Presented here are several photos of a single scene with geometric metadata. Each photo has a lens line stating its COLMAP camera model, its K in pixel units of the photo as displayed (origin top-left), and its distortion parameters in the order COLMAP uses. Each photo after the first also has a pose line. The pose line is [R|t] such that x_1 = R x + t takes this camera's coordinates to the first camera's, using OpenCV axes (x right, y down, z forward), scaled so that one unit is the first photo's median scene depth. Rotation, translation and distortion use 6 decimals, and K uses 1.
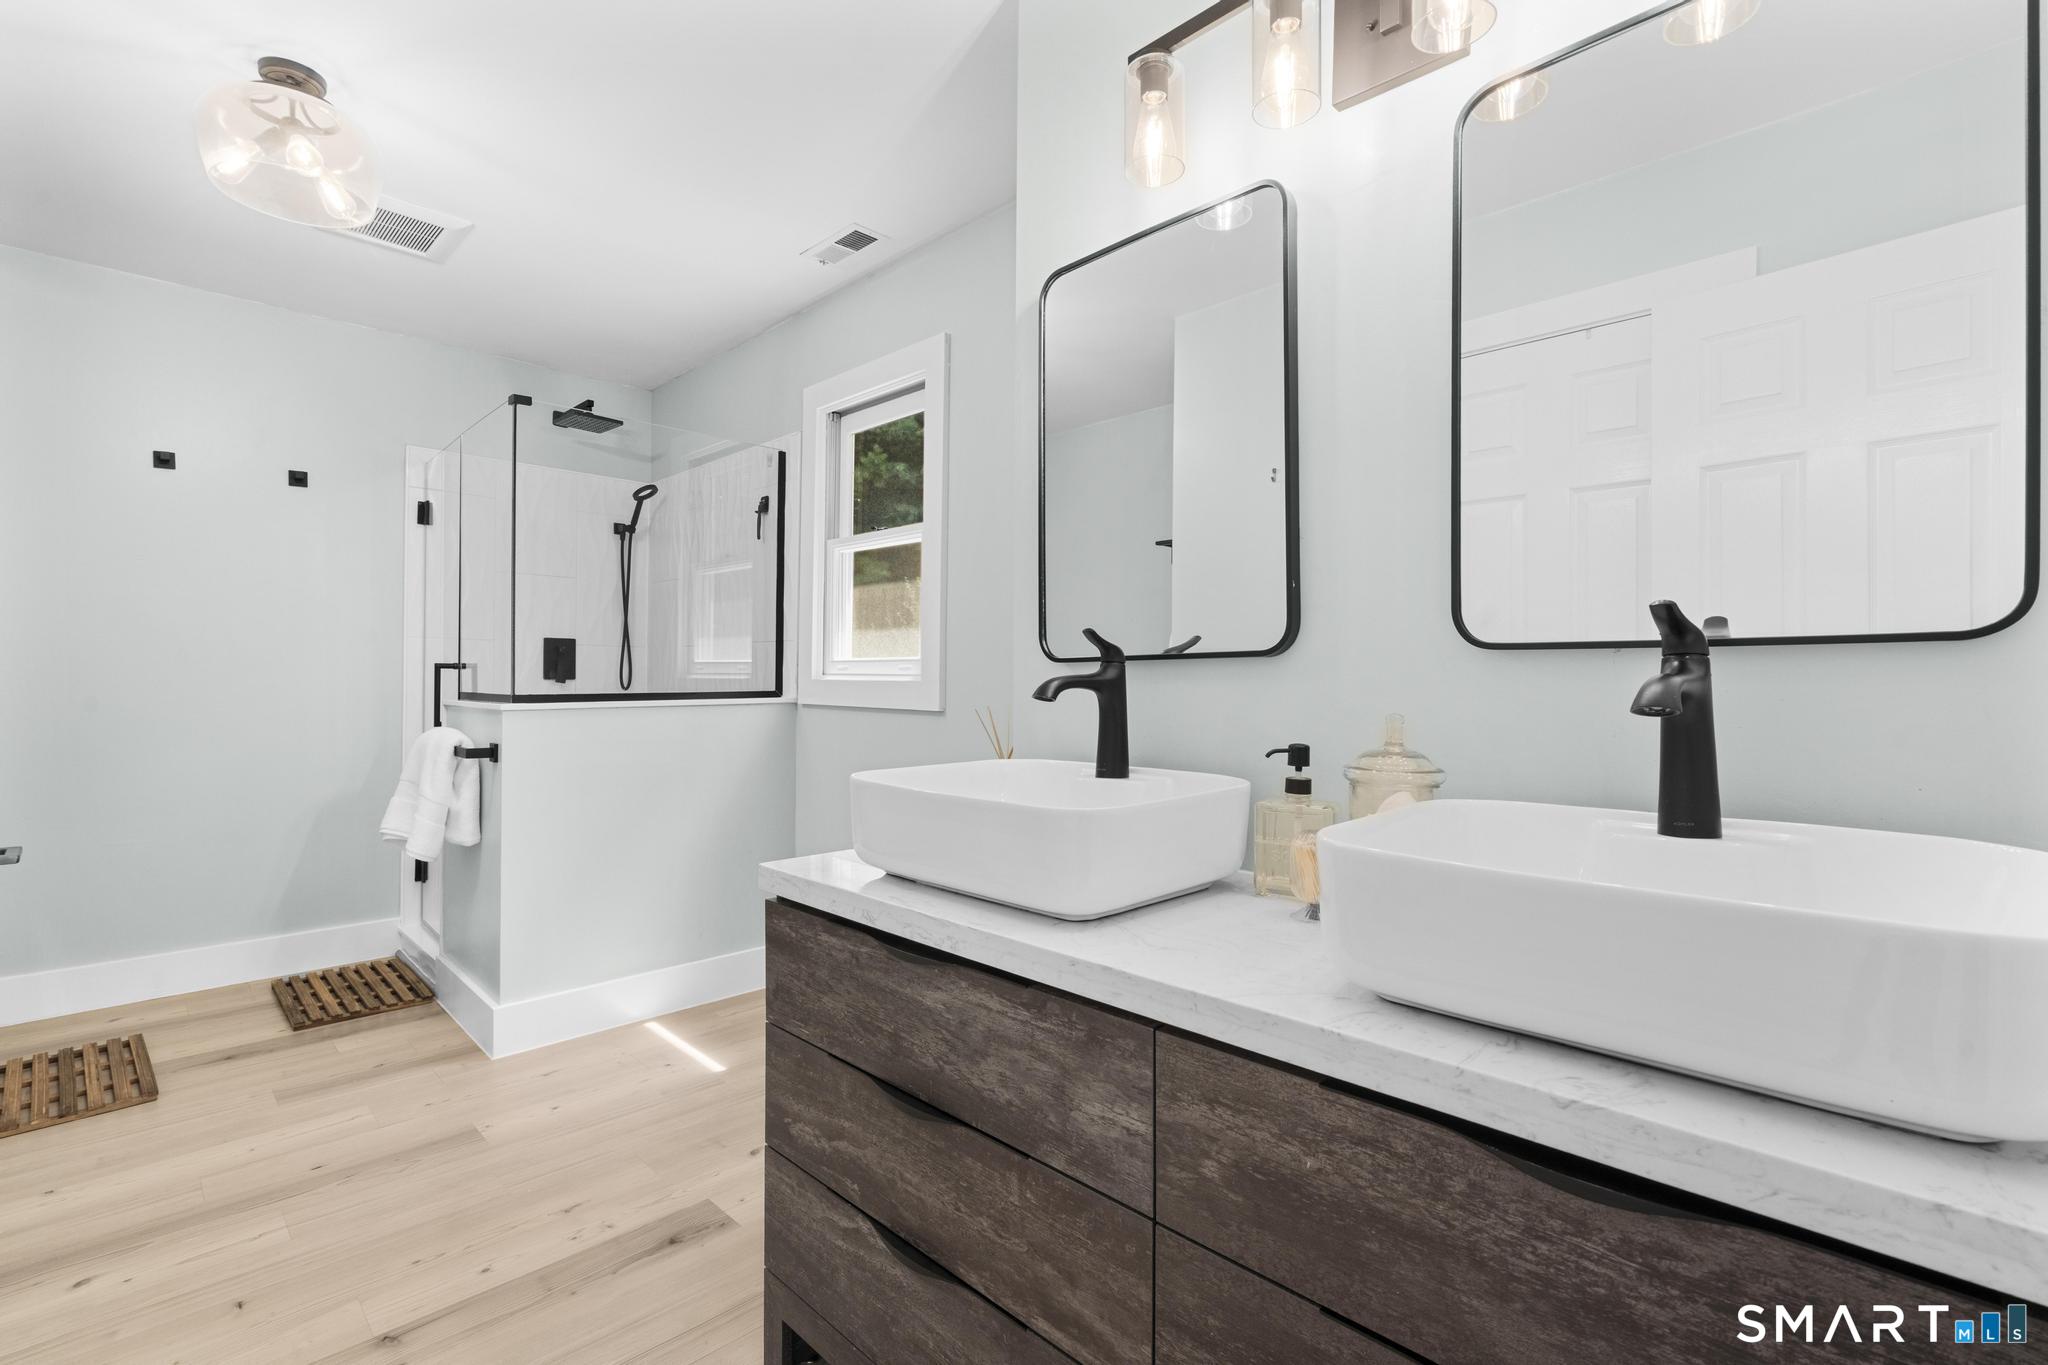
lens RADIAL K [[910.1, 0, 1014.6], [0, 910.1, 681.4], [0, 0, 1]] dist [-0.003345, 0.000877]
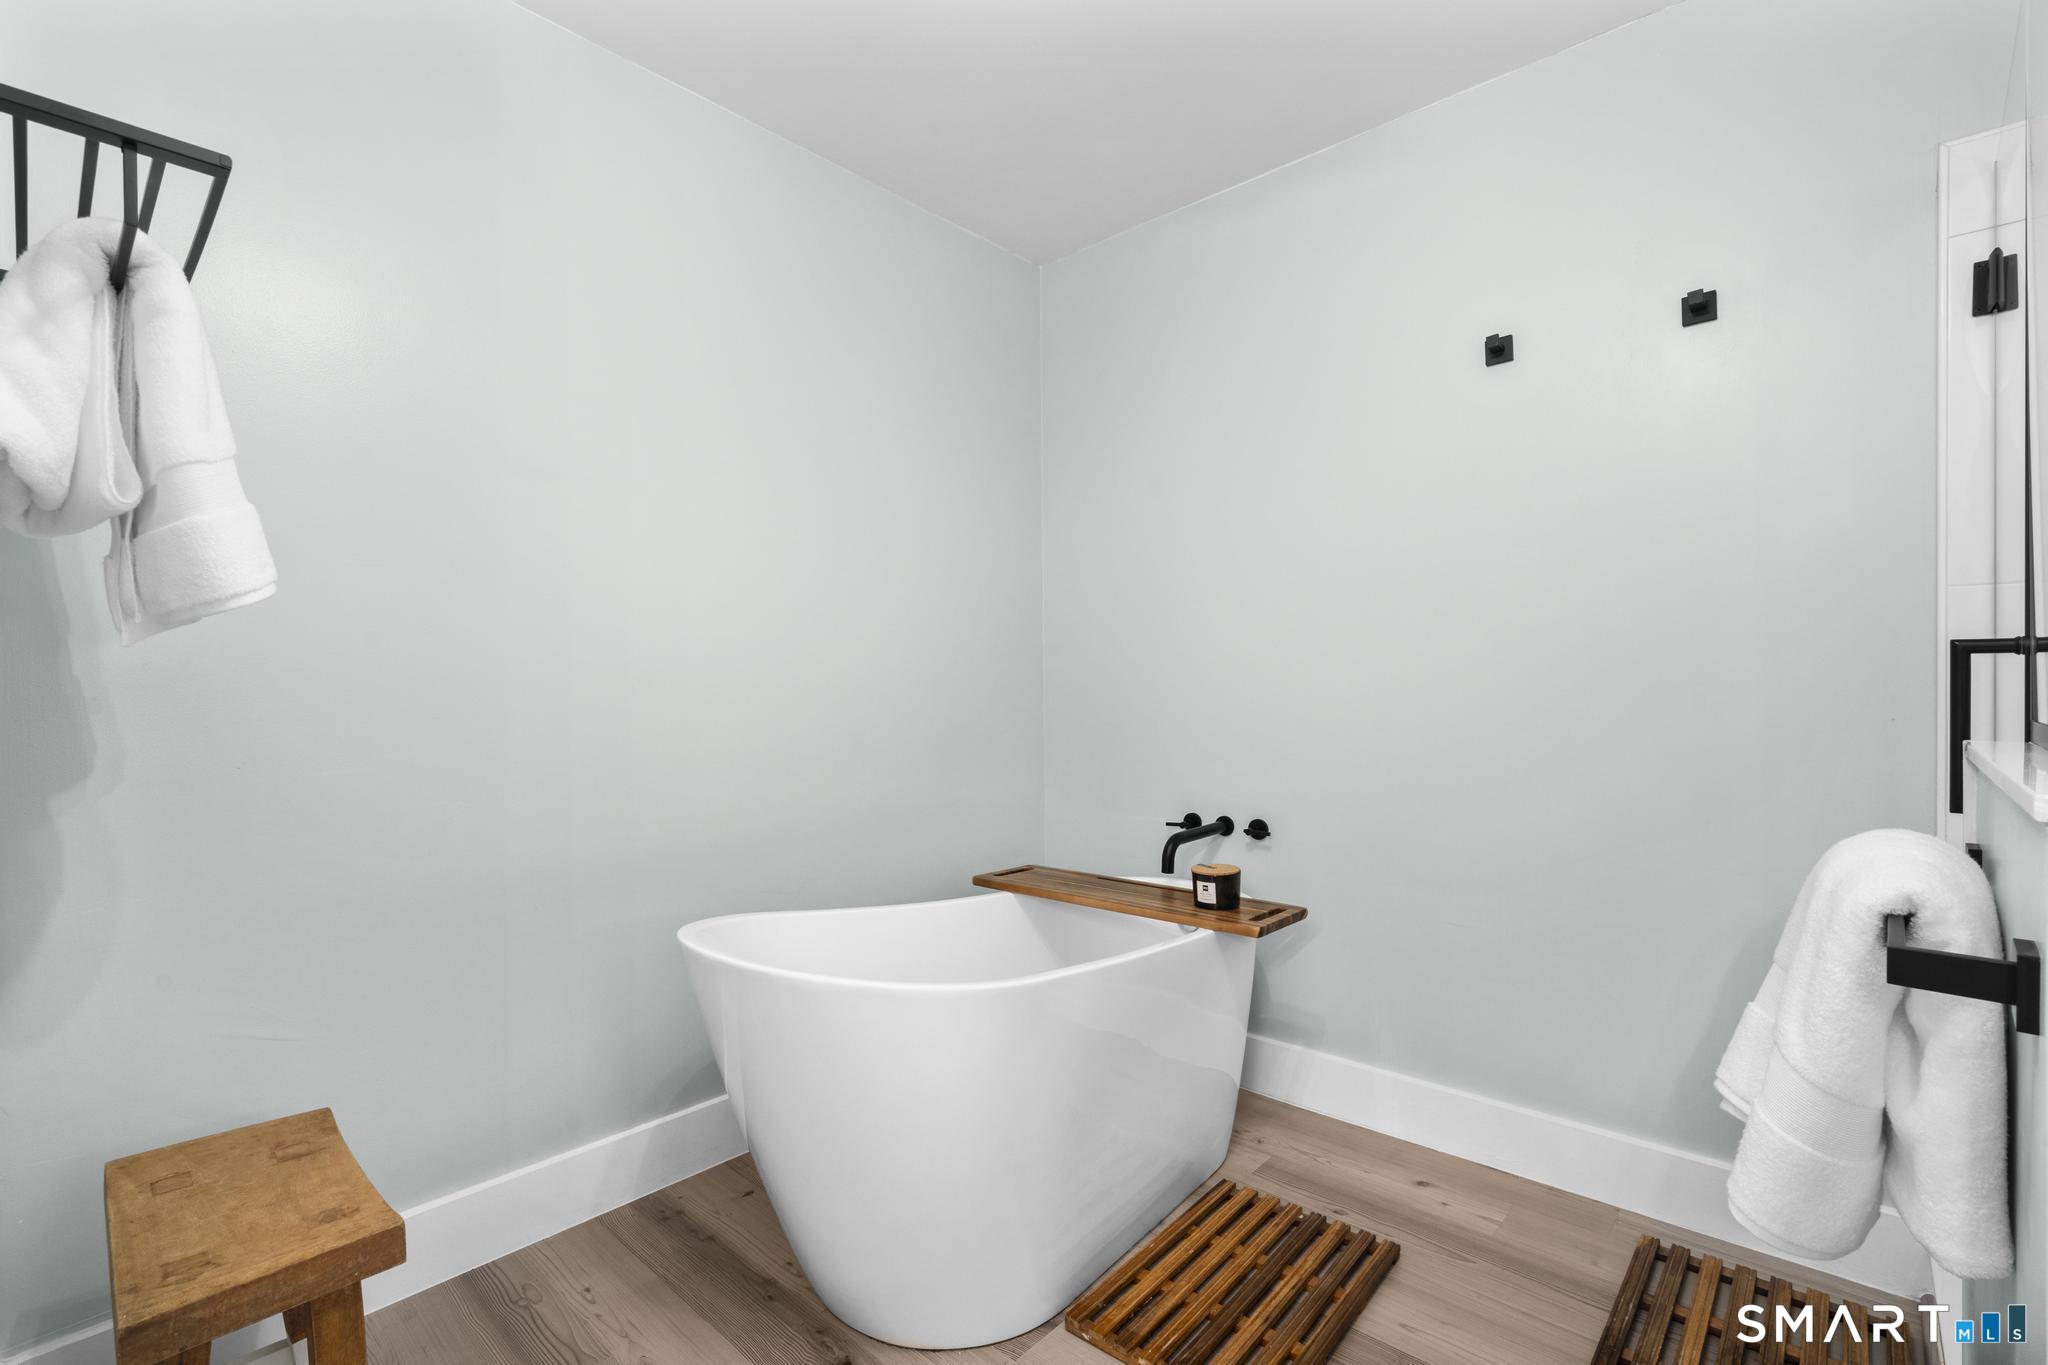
lens RADIAL K [[910.1, 0, 1012.3], [0, 910.1, 686.3], [0, 0, 1]] dist [-0.003345, 0.000877]
pose [[0.067513, 0.009754, -0.997671, -0.295311], [0.030904, 0.999452, 0.011862, -0.017194], [0.997240, -0.031633, 0.067175, 0.592991]]
